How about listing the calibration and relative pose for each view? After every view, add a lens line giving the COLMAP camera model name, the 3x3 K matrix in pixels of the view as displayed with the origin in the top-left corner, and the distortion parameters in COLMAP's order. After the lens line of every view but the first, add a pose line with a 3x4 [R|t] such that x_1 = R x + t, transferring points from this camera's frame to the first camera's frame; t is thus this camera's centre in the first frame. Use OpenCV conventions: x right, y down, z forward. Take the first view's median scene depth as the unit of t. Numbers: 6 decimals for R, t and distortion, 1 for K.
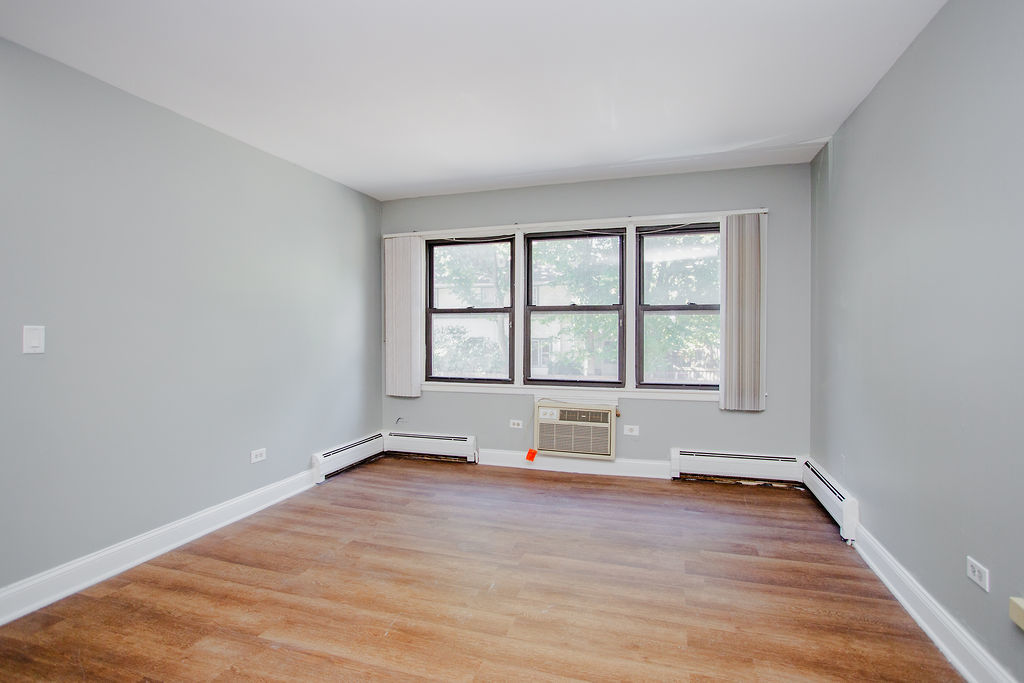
lens RADIAL K [[494.7, 0, 510.9], [0, 494.7, 336.0], [0, 0, 1]] dist [-0.042704, 0.021522]
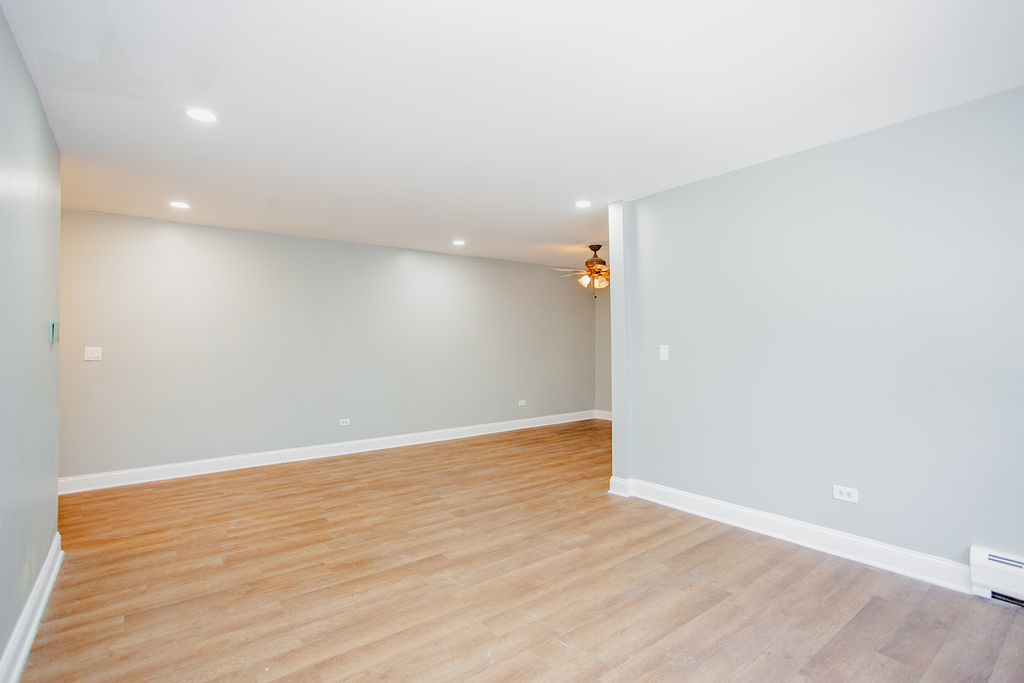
lens RADIAL K [[494.7, 0, 510.9], [0, 494.7, 336.0], [0, 0, 1]] dist [-0.042704, 0.021522]
pose [[-0.562860, -0.004784, -0.826538, 0.431552], [-0.001531, 0.999988, -0.004746, -0.023279], [0.826551, -0.001406, -0.562860, 0.821288]]
